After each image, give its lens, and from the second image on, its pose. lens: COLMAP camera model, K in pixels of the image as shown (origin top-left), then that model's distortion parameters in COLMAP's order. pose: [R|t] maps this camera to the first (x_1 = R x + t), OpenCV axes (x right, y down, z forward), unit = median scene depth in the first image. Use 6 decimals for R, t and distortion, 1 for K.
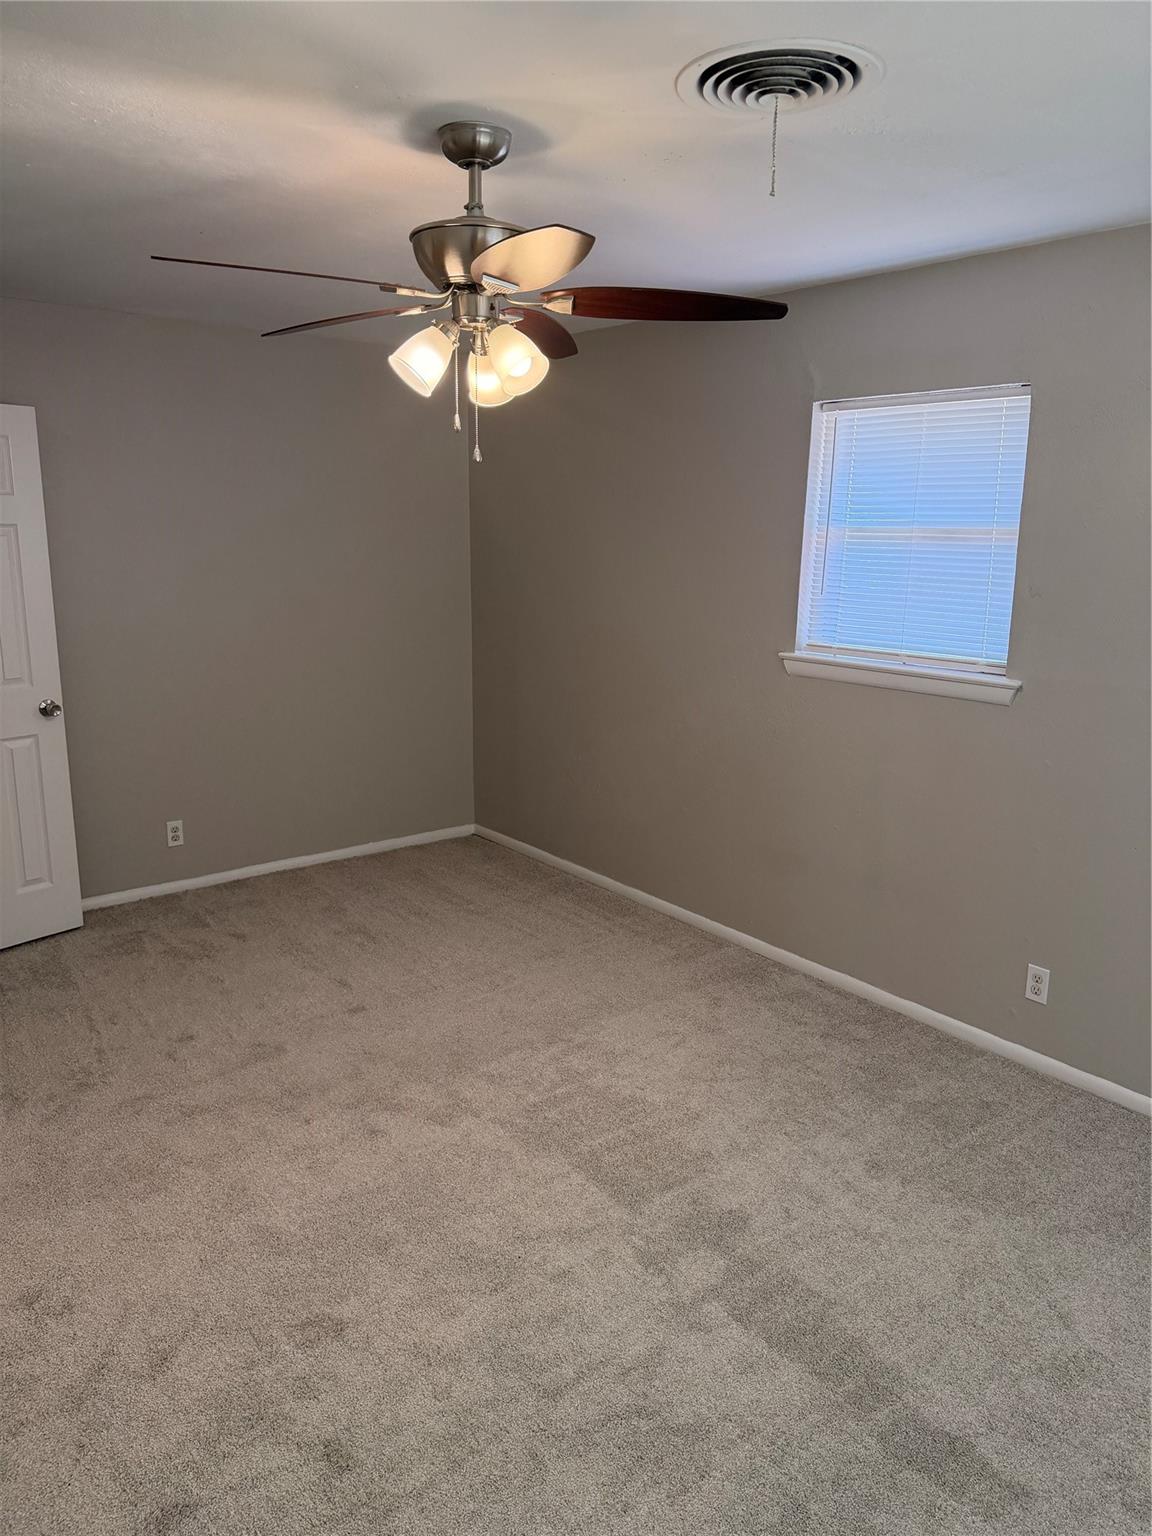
lens RADIAL K [[1075.2, 0, 576.0], [0, 1075.2, 768.0], [0, 0, 1]] dist [0.128640, -0.222724]
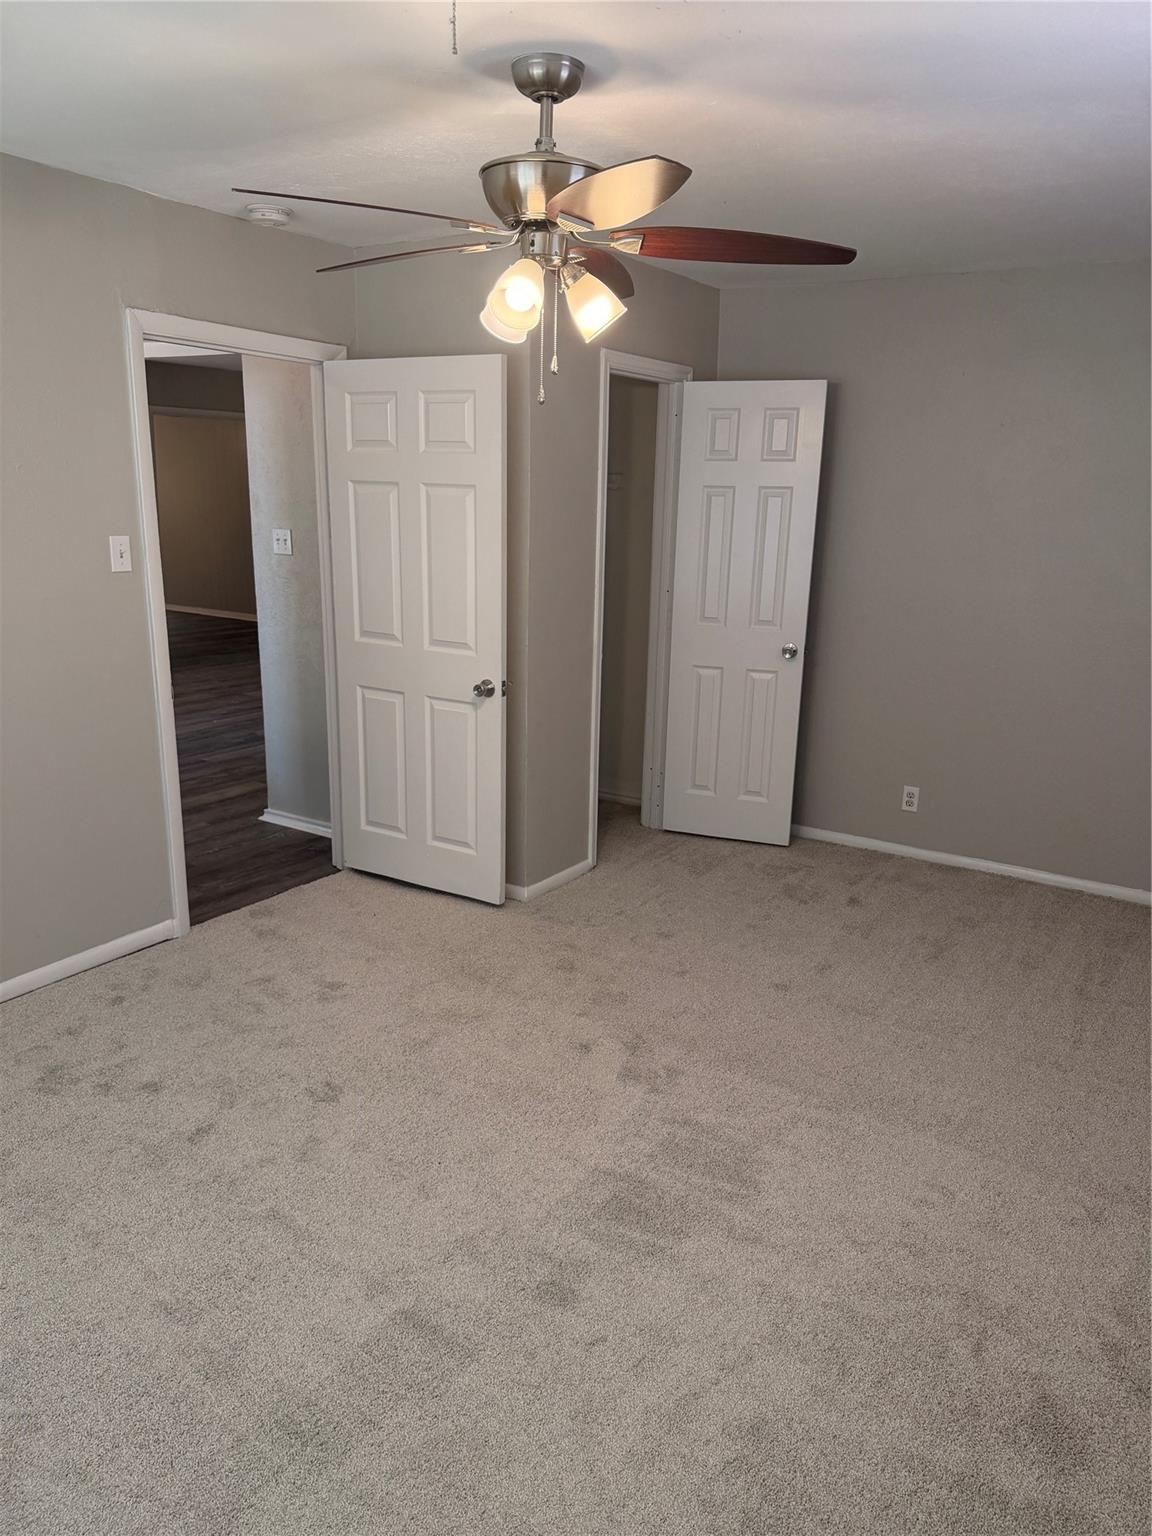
lens RADIAL K [[1075.2, 0, 576.0], [0, 1075.2, 768.0], [0, 0, 1]] dist [0.128640, -0.222724]
pose [[0.309029, 0.231136, -0.922538, 0.628207], [-0.225086, 0.960235, 0.165182, -0.087495], [0.924033, 0.156604, 0.348766, 0.500238]]
